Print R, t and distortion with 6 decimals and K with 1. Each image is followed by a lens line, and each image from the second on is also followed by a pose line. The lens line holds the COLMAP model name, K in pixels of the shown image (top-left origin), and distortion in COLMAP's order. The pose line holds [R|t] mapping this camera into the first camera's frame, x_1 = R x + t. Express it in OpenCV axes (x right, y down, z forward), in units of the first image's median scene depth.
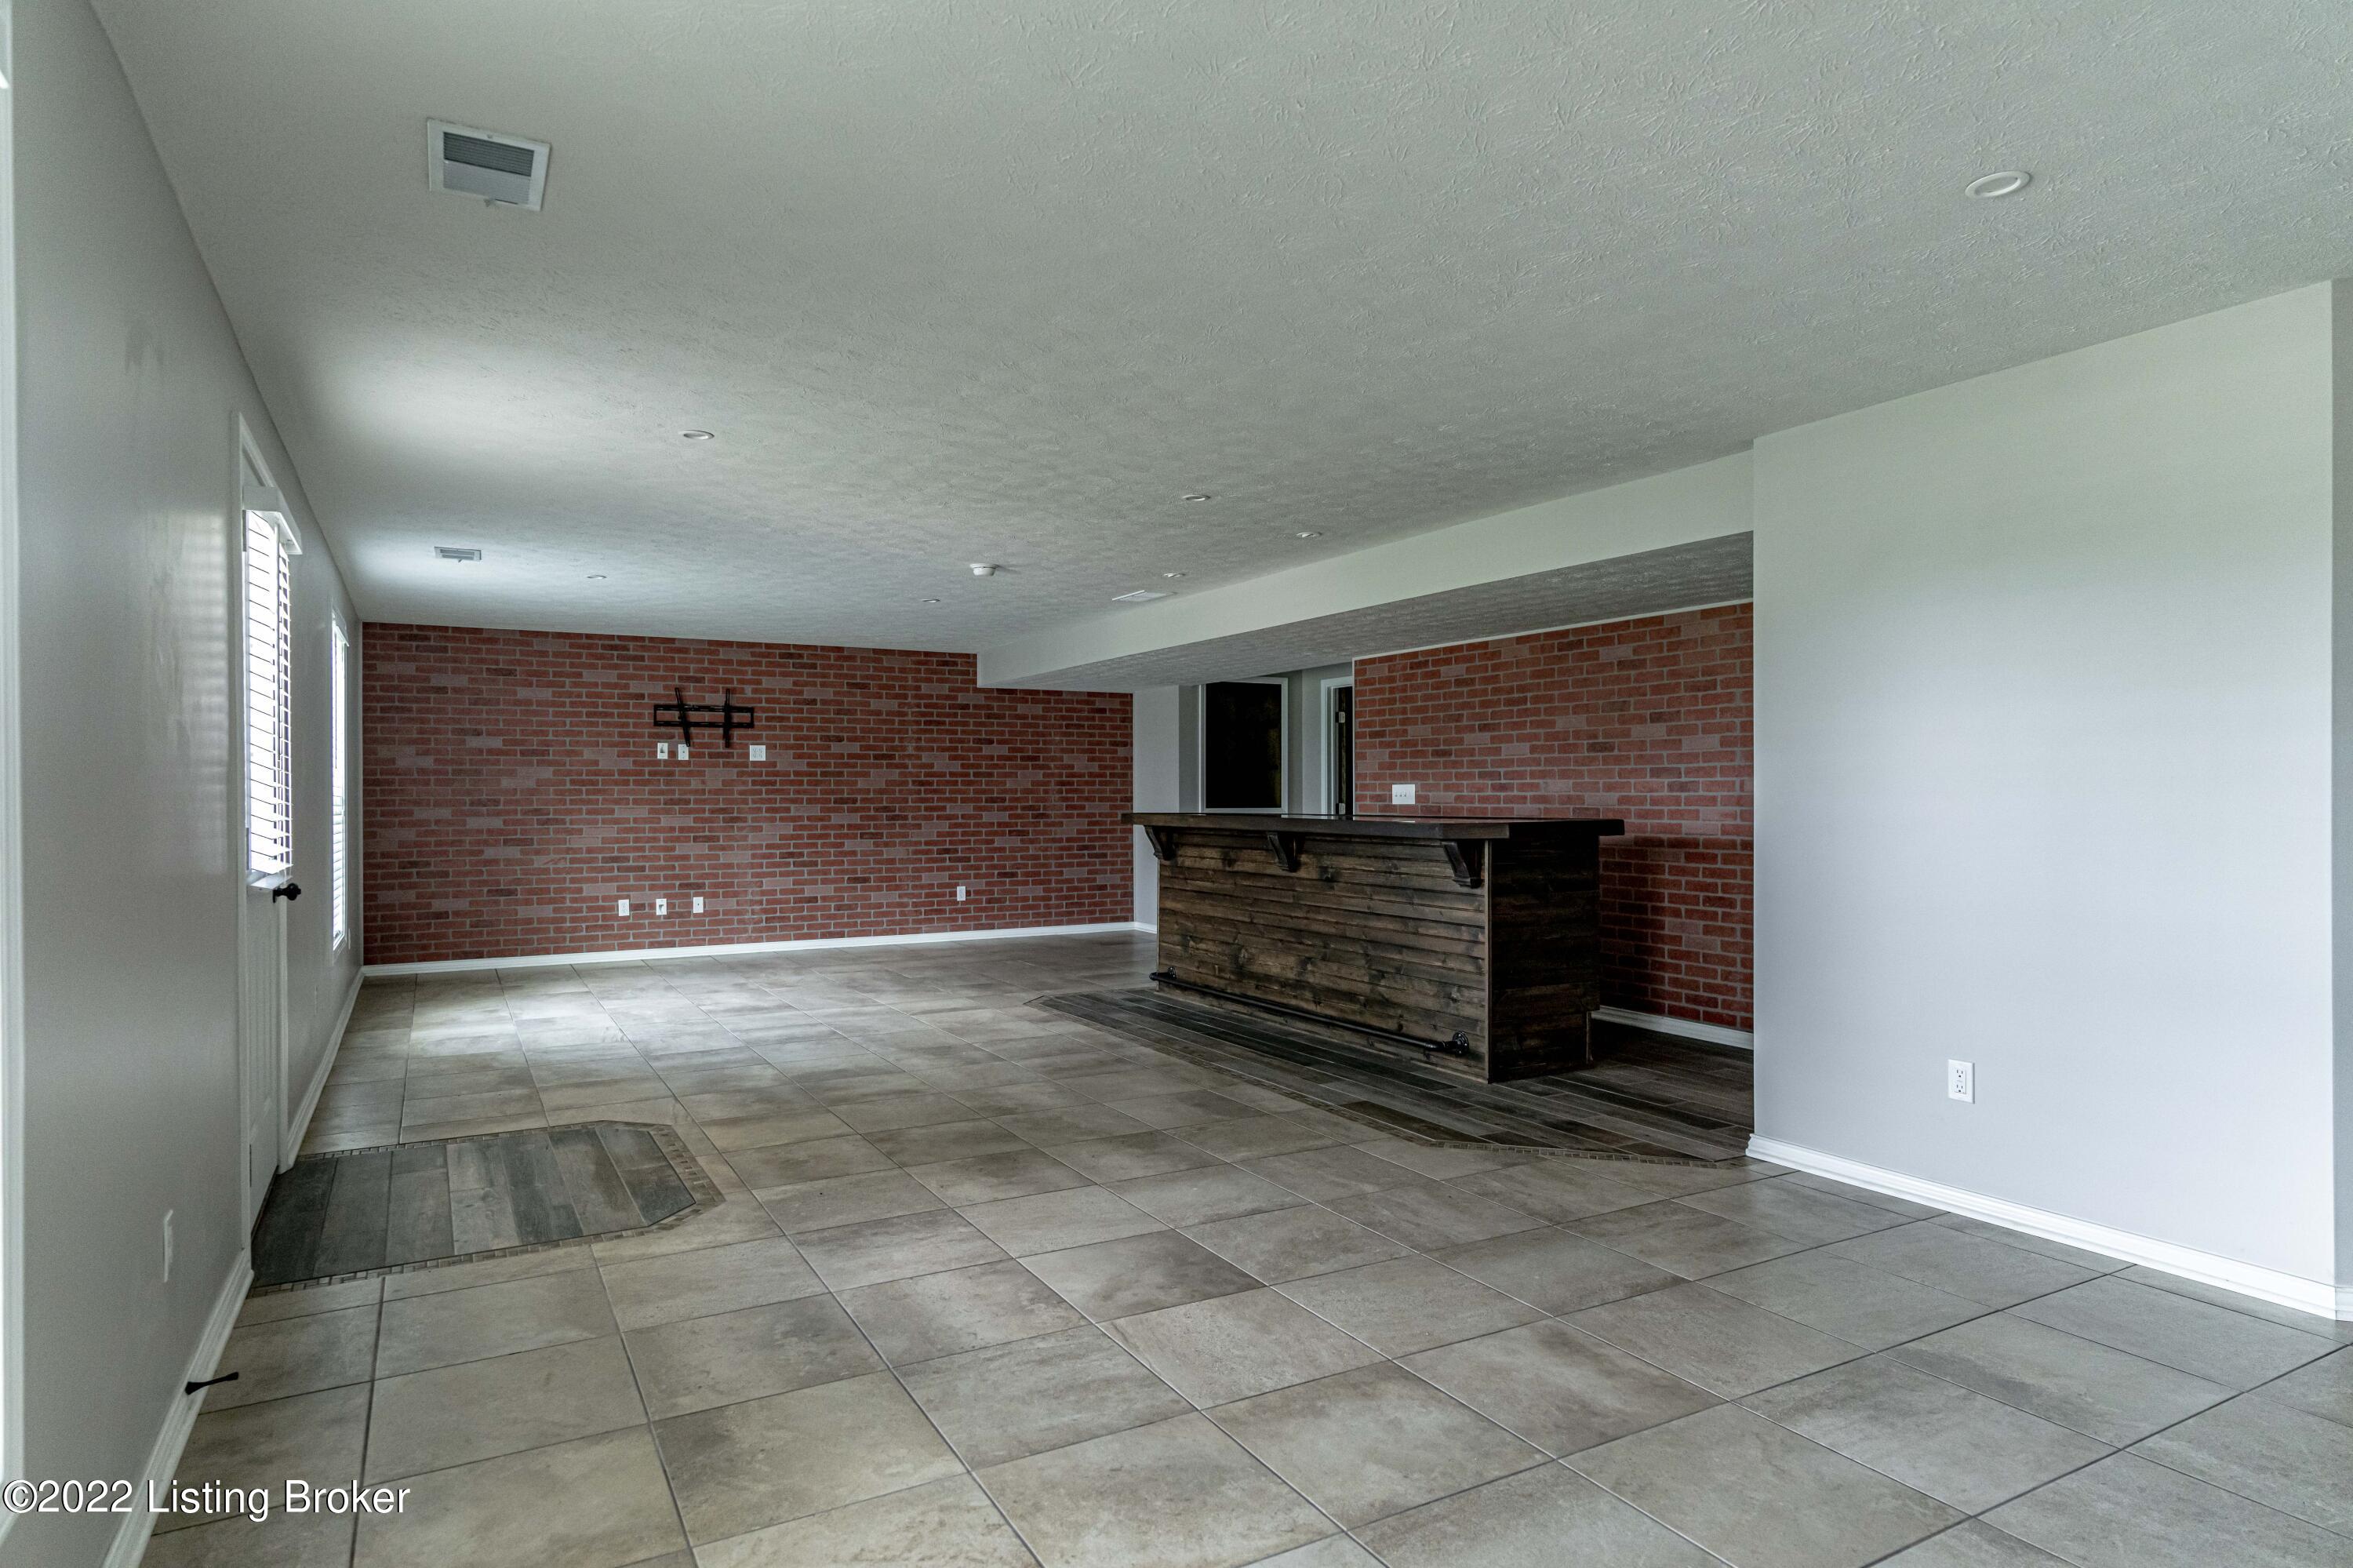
lens RADIAL K [[1327.4, 0, 1178.1], [0, 1327.4, 786.9], [0, 0, 1]] dist [0.003391, 0.001784]
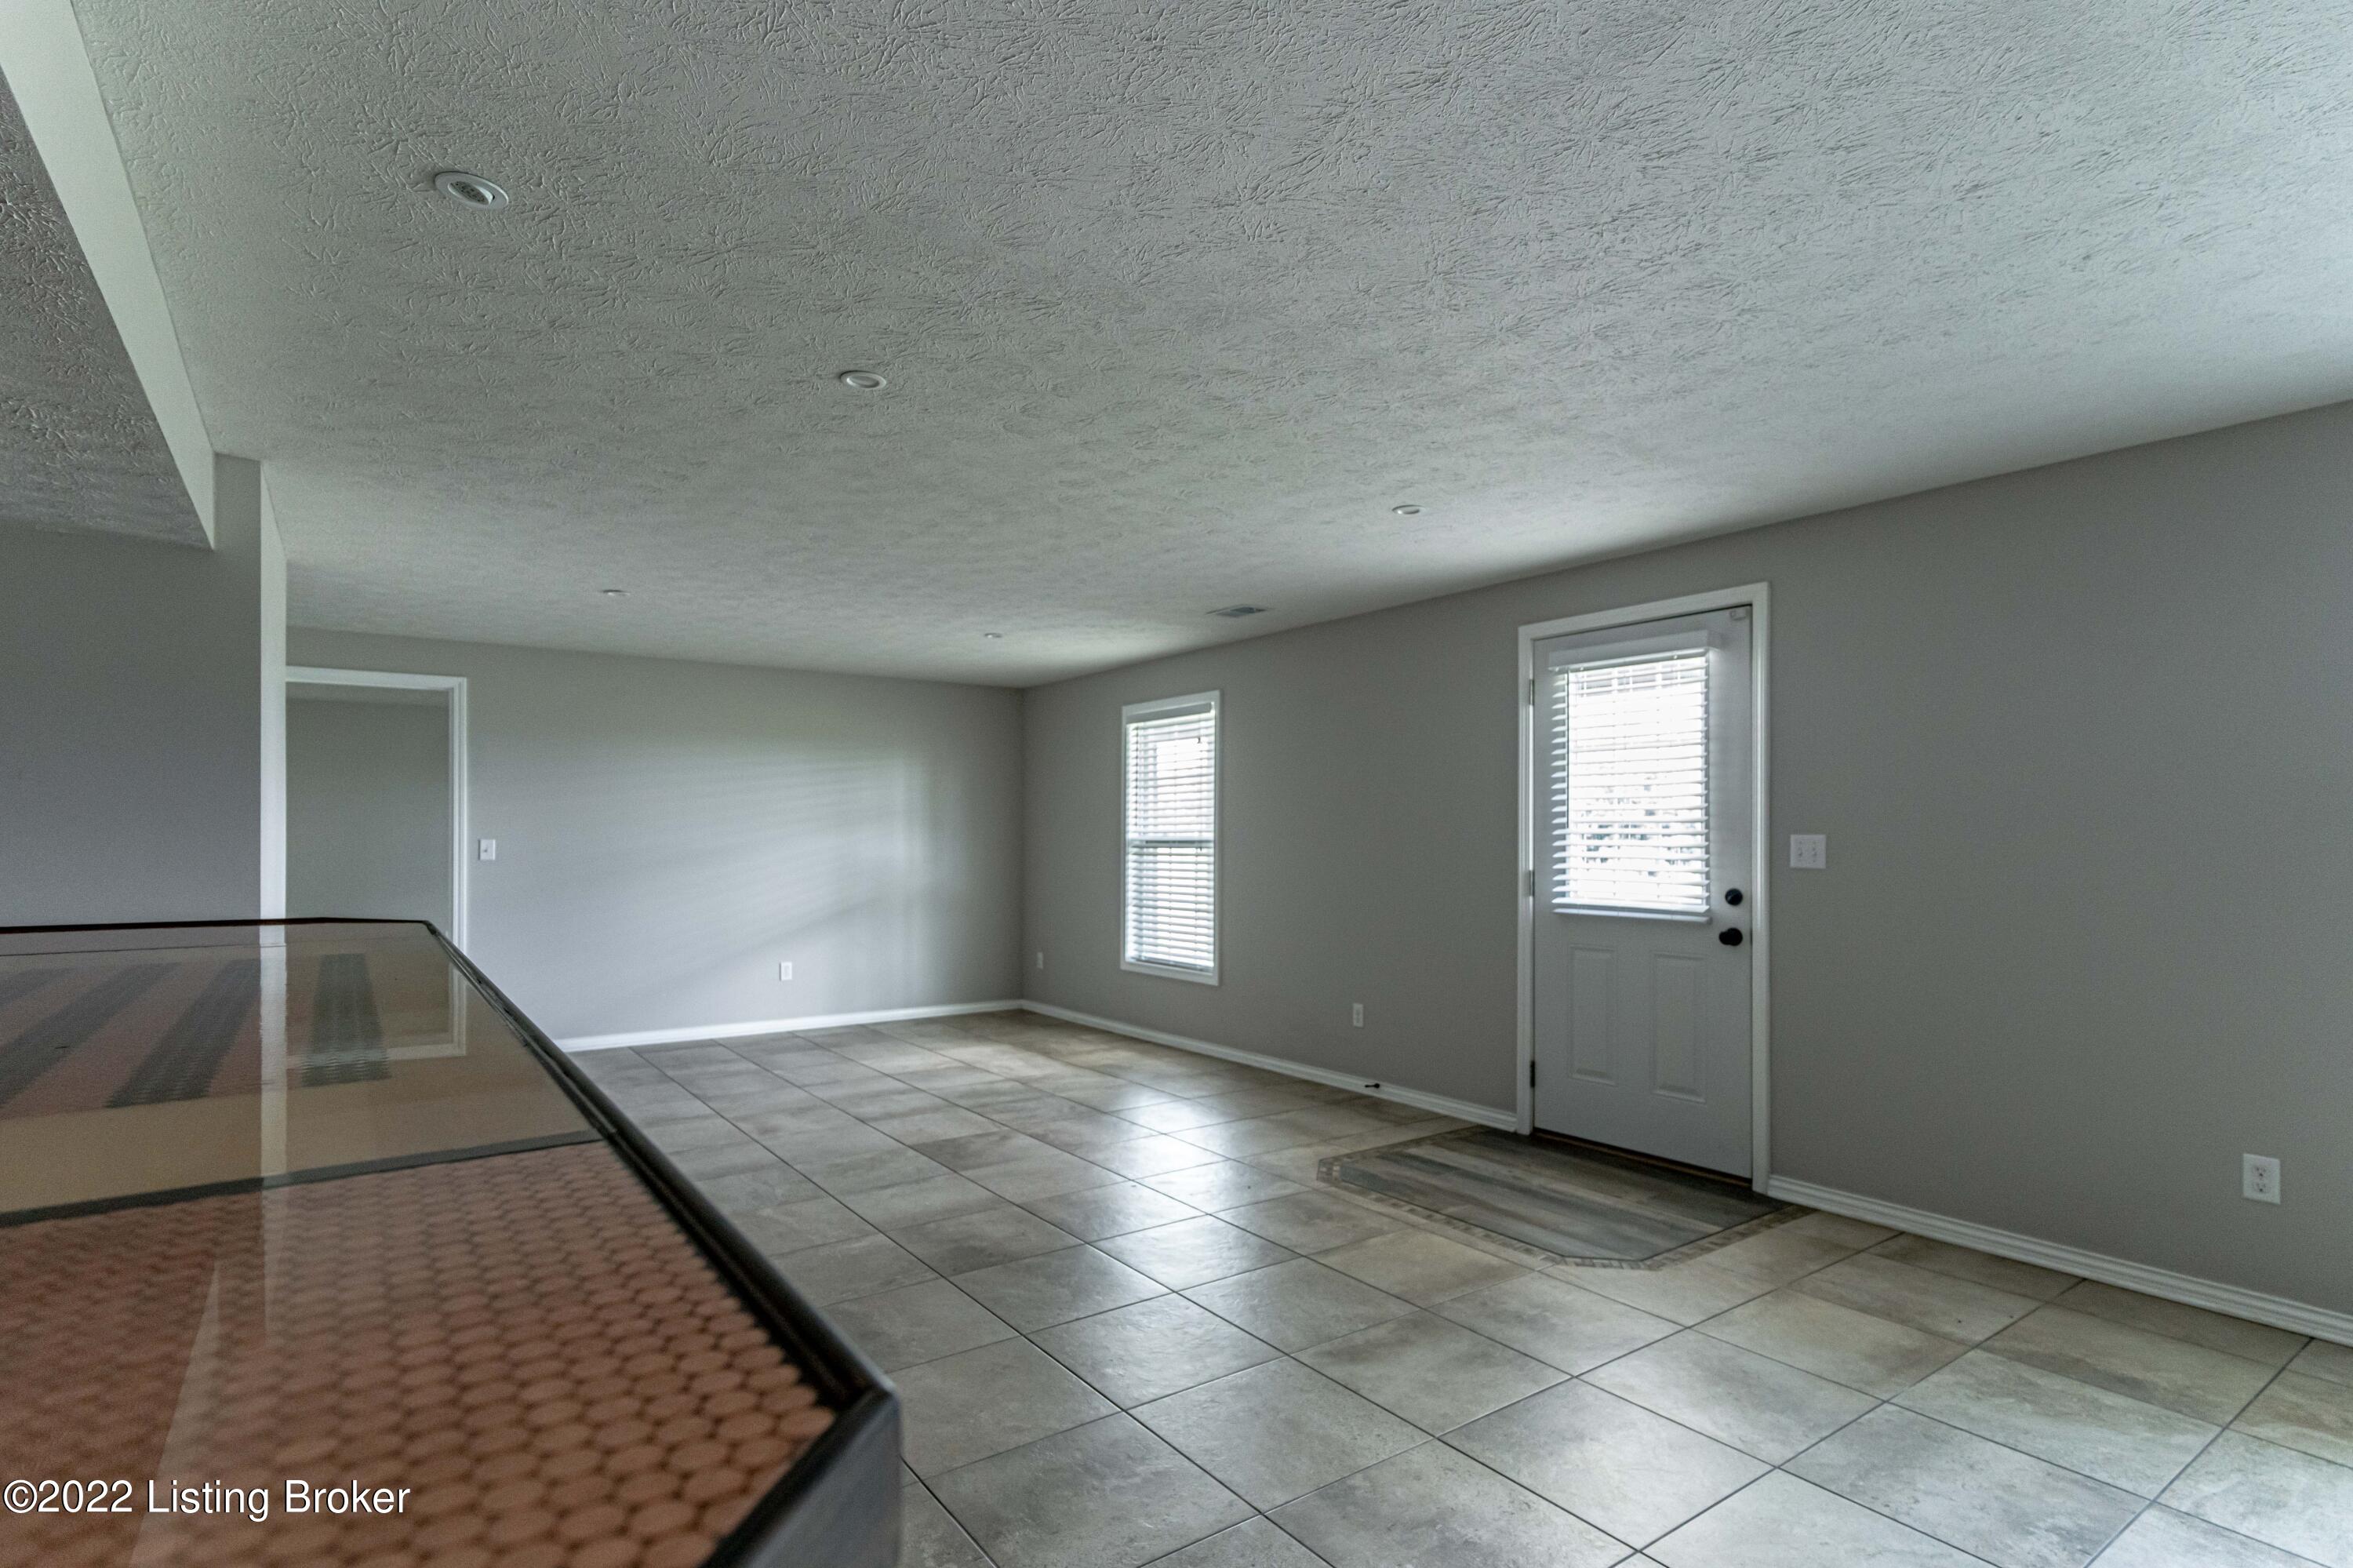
lens RADIAL K [[1180.2, 0, 1205.8], [0, 1180.2, 836.8], [0, 0, 1]] dist [0.001716, 0.000152]
pose [[-0.991792, 0.004297, -0.127786, -0.089672], [0.004078, 0.999990, 0.001971, -0.010525], [0.127794, 0.001434, -0.991800, 1.915787]]
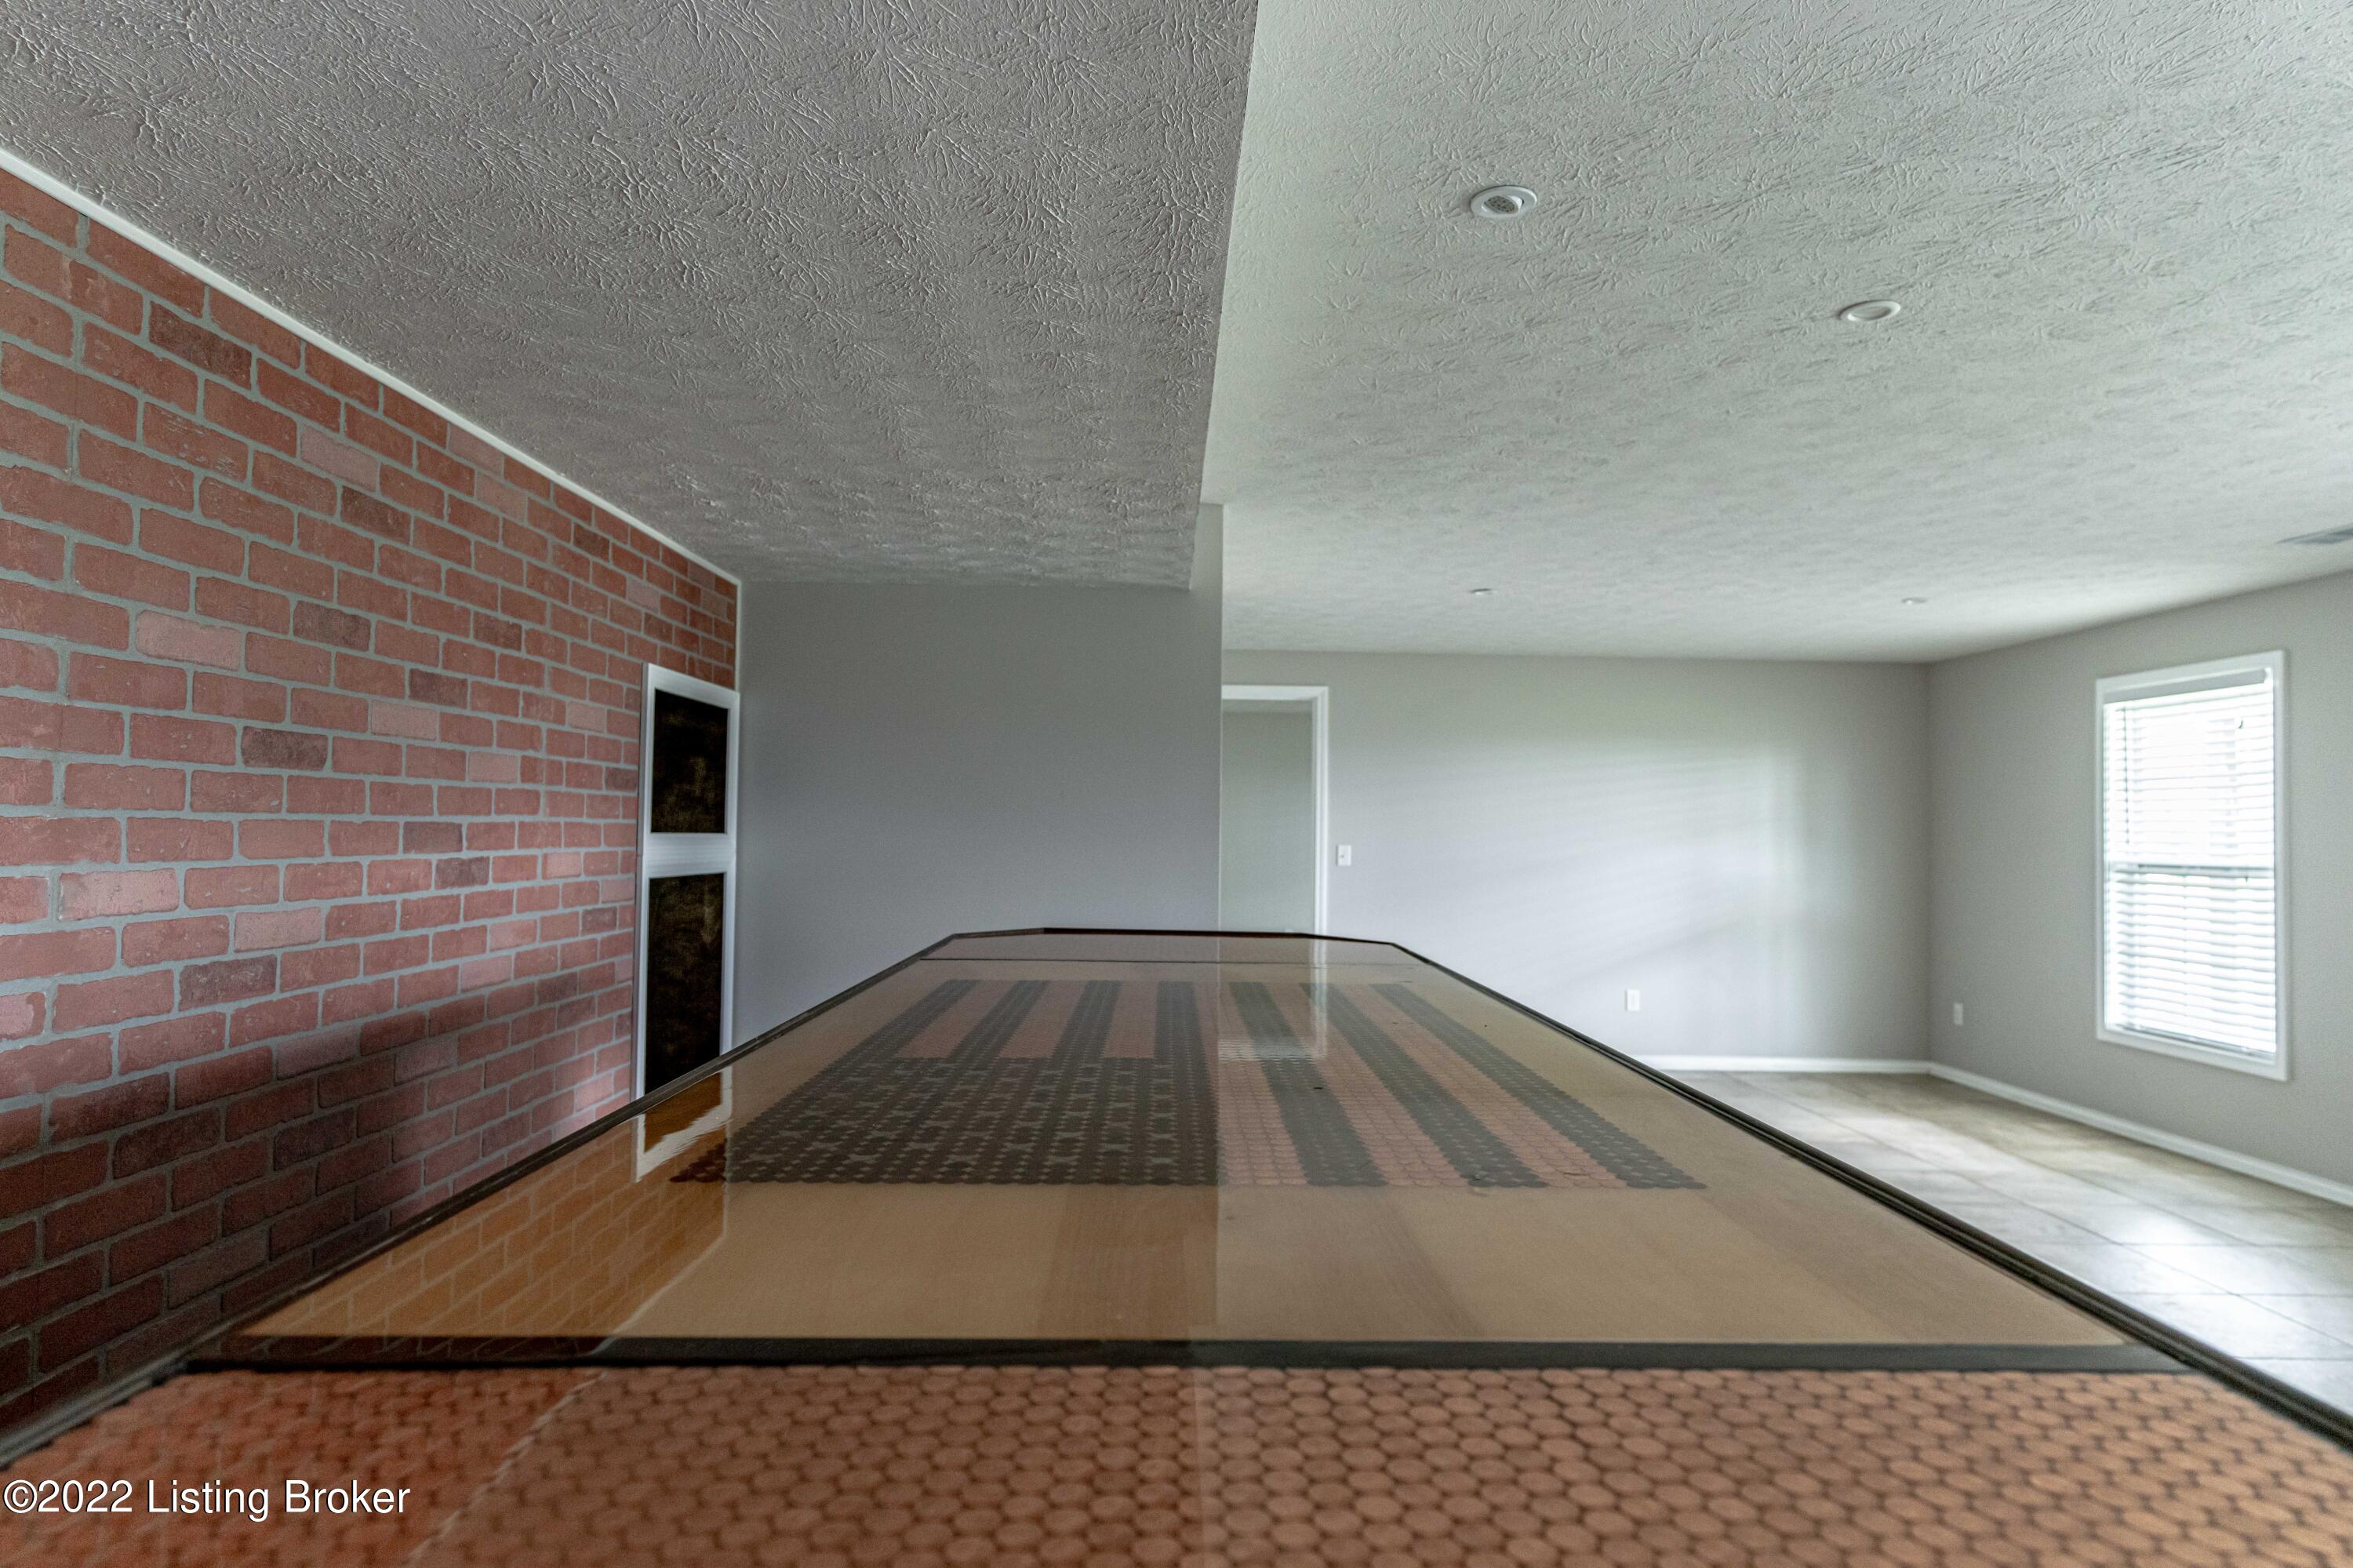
lens RADIAL K [[1327.4, 0, 1181.0], [0, 1327.4, 783.2], [0, 0, 1]] dist [0.003391, 0.001784]
pose [[-0.880619, 0.006362, 0.473781, 0.003668], [-0.012492, 0.999251, -0.036638, -0.022871], [-0.473660, -0.038183, -0.879880, 1.913949]]
